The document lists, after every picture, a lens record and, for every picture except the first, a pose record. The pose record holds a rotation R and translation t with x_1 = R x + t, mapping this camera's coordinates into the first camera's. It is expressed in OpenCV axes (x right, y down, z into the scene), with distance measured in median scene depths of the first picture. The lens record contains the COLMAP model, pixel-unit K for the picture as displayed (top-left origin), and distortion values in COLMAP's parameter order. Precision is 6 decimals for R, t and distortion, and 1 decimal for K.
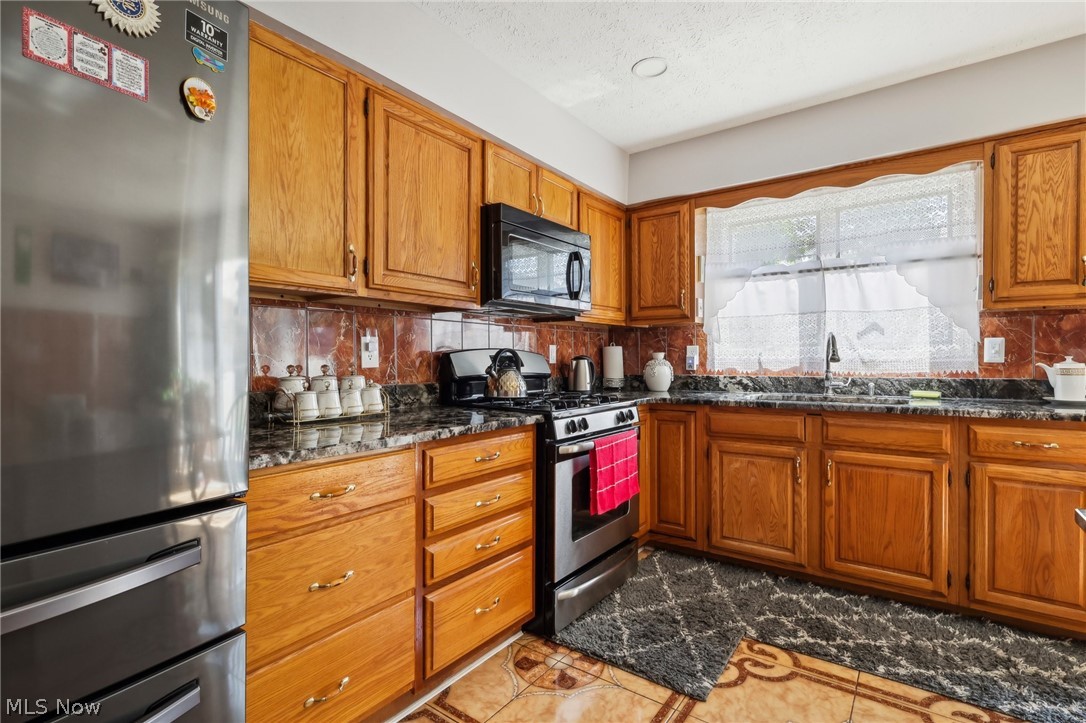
lens RADIAL K [[513.7, 0, 544.7], [0, 513.7, 358.2], [0, 0, 1]] dist [-0.003916, 0.002039]
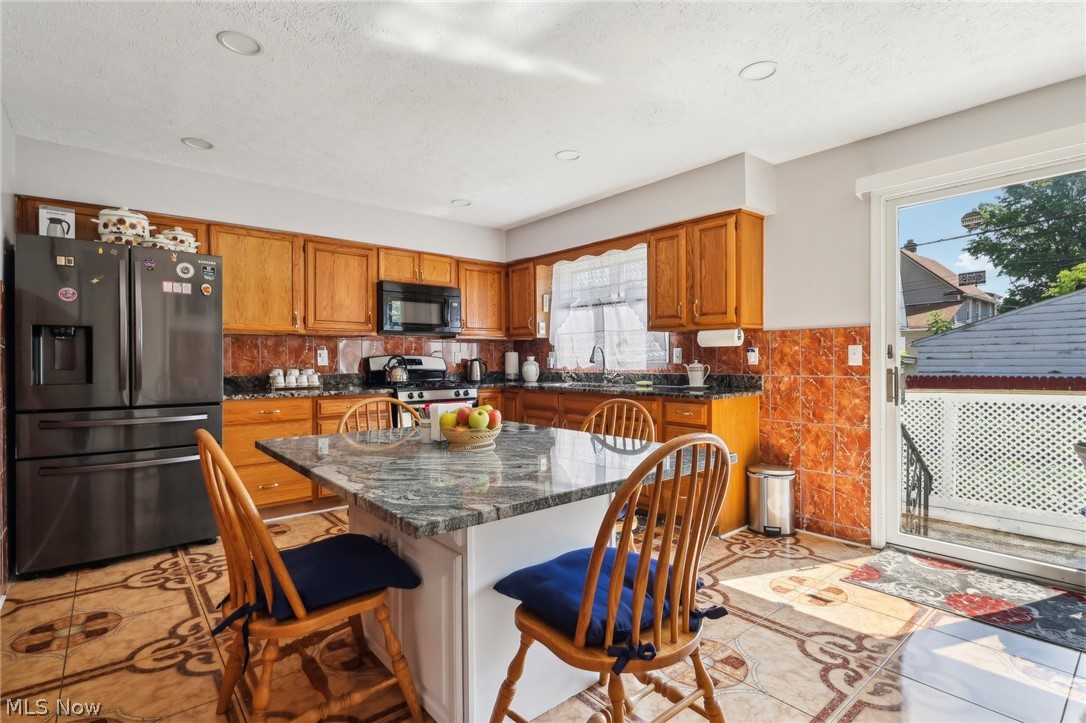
lens RADIAL K [[513.7, 0, 541.5], [0, 513.7, 364.0], [0, 0, 1]] dist [-0.003916, 0.002039]
pose [[0.971944, 0.003264, -0.235191, 0.805607], [-0.000502, 0.999930, 0.011801, -0.008832], [0.235213, -0.011351, 0.971877, -0.636184]]
